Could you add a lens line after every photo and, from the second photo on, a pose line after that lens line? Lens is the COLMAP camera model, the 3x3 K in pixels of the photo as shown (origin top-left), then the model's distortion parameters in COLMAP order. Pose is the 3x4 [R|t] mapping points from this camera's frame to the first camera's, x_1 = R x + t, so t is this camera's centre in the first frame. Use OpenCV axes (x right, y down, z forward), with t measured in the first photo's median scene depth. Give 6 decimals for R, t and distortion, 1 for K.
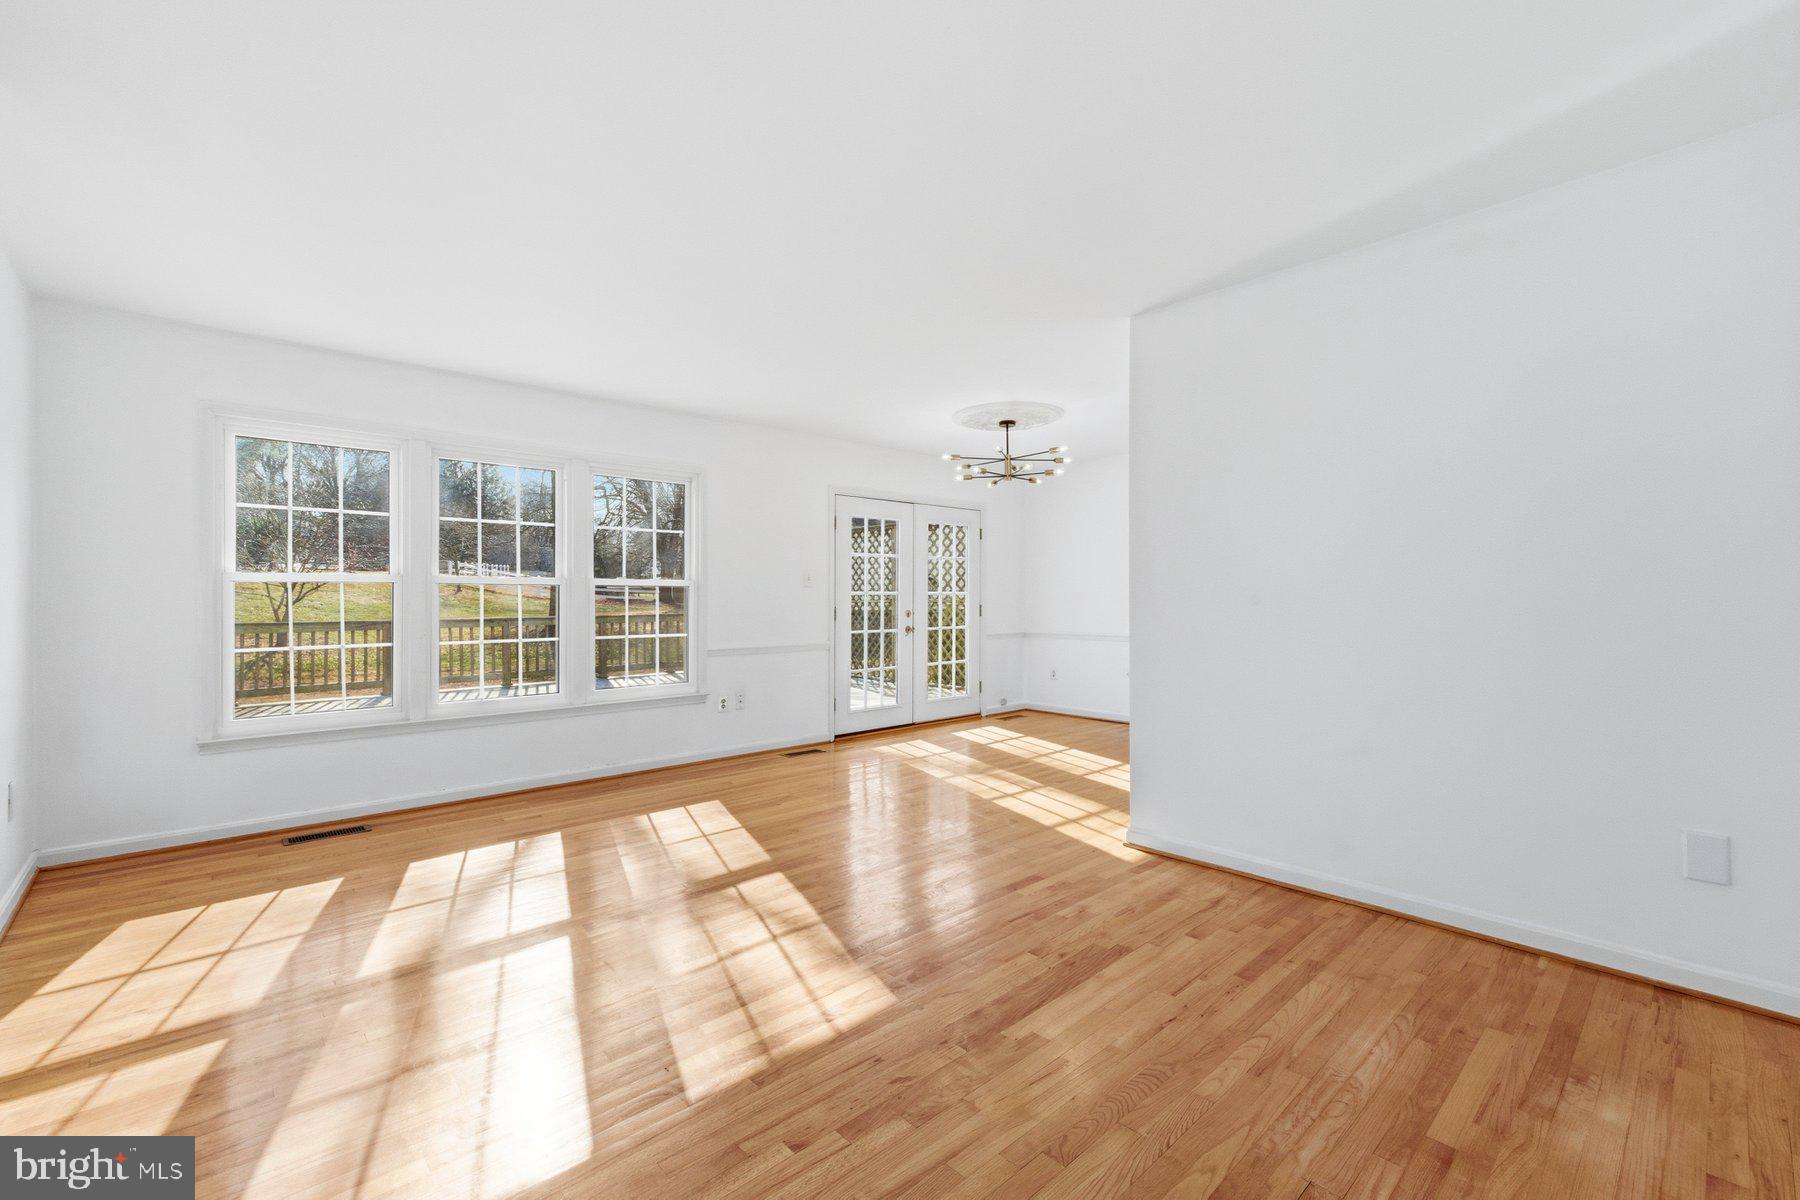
lens RADIAL K [[765.4, 0, 897.4], [0, 765.4, 591.5], [0, 0, 1]] dist [0.001653, 0.000362]
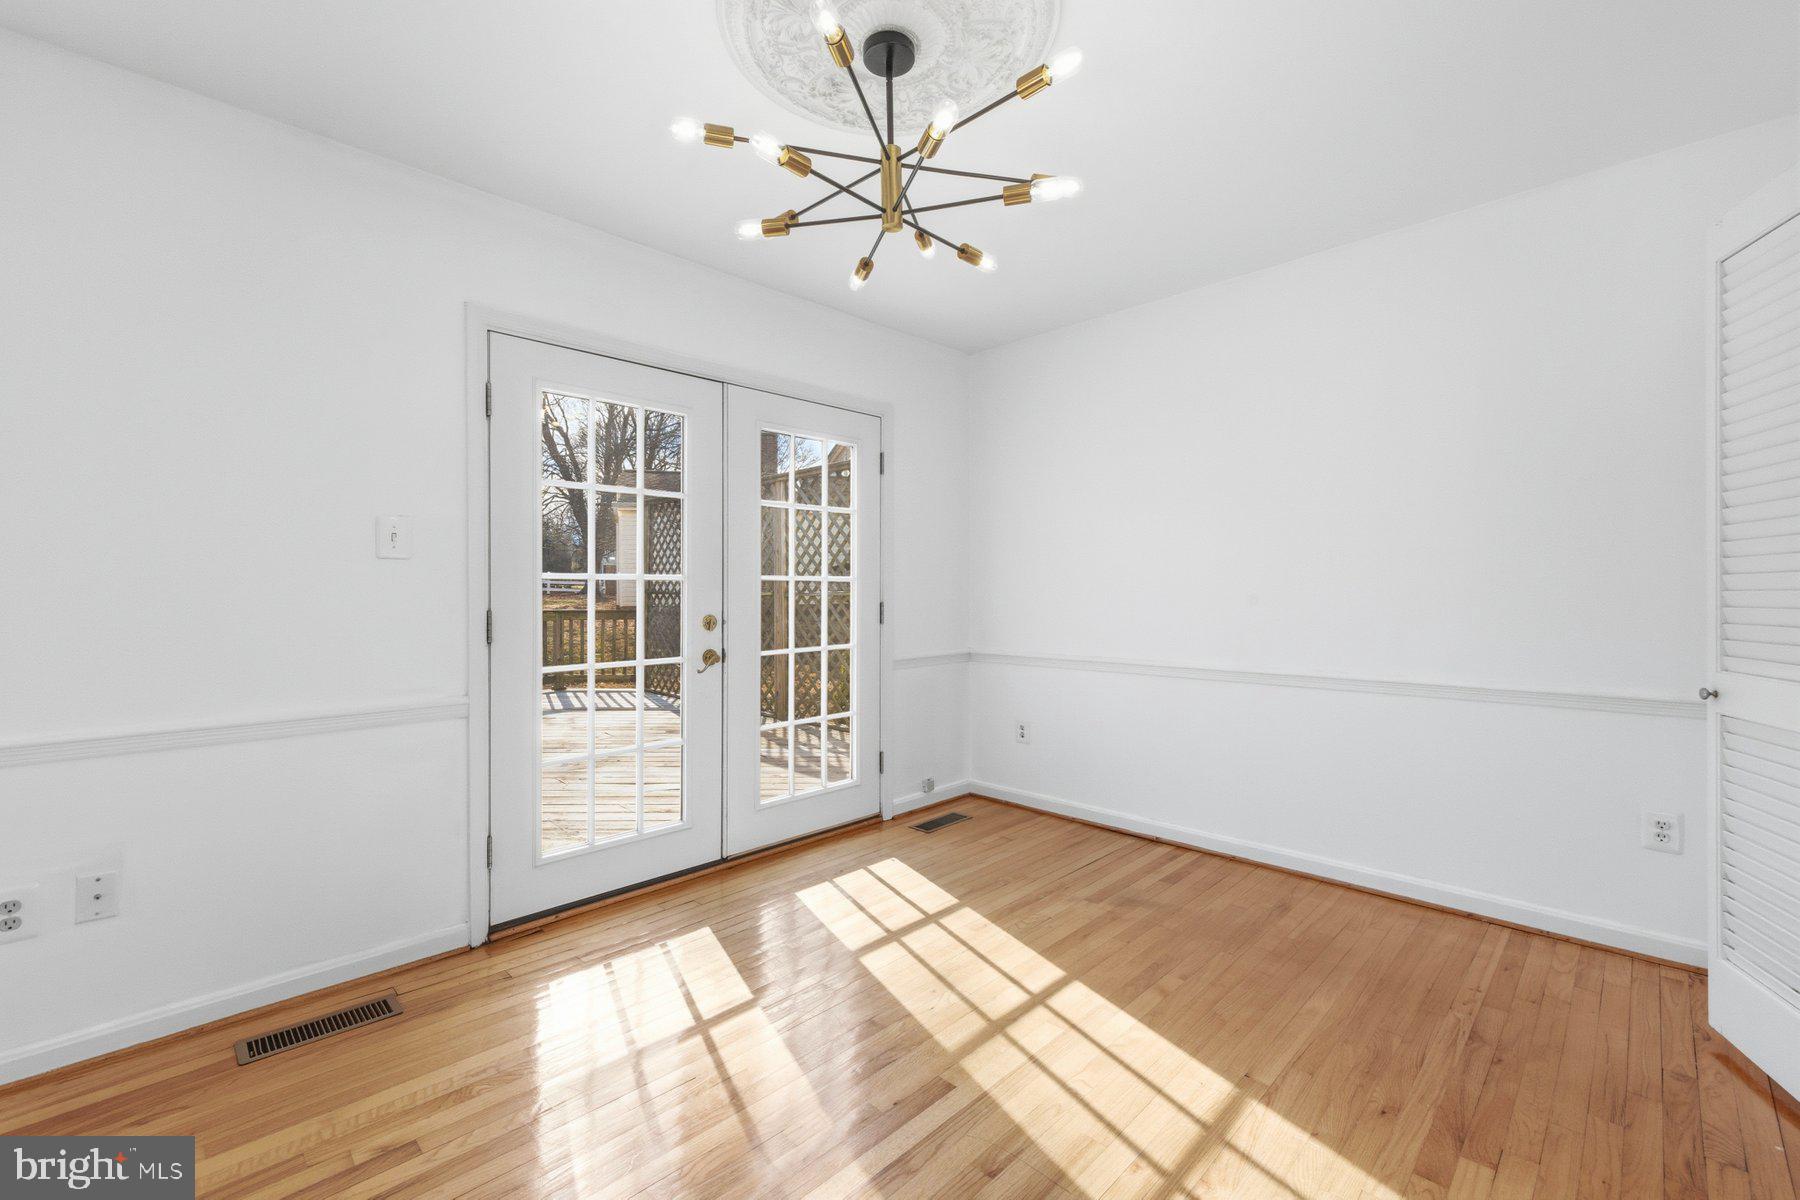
lens RADIAL K [[765.4, 0, 897.4], [0, 765.4, 591.5], [0, 0, 1]] dist [0.001653, 0.000362]
pose [[0.998875, -0.003618, 0.047276, 0.102028], [0.003142, 0.999944, 0.010151, 0.006105], [-0.047310, -0.009991, 0.998830, 0.522711]]
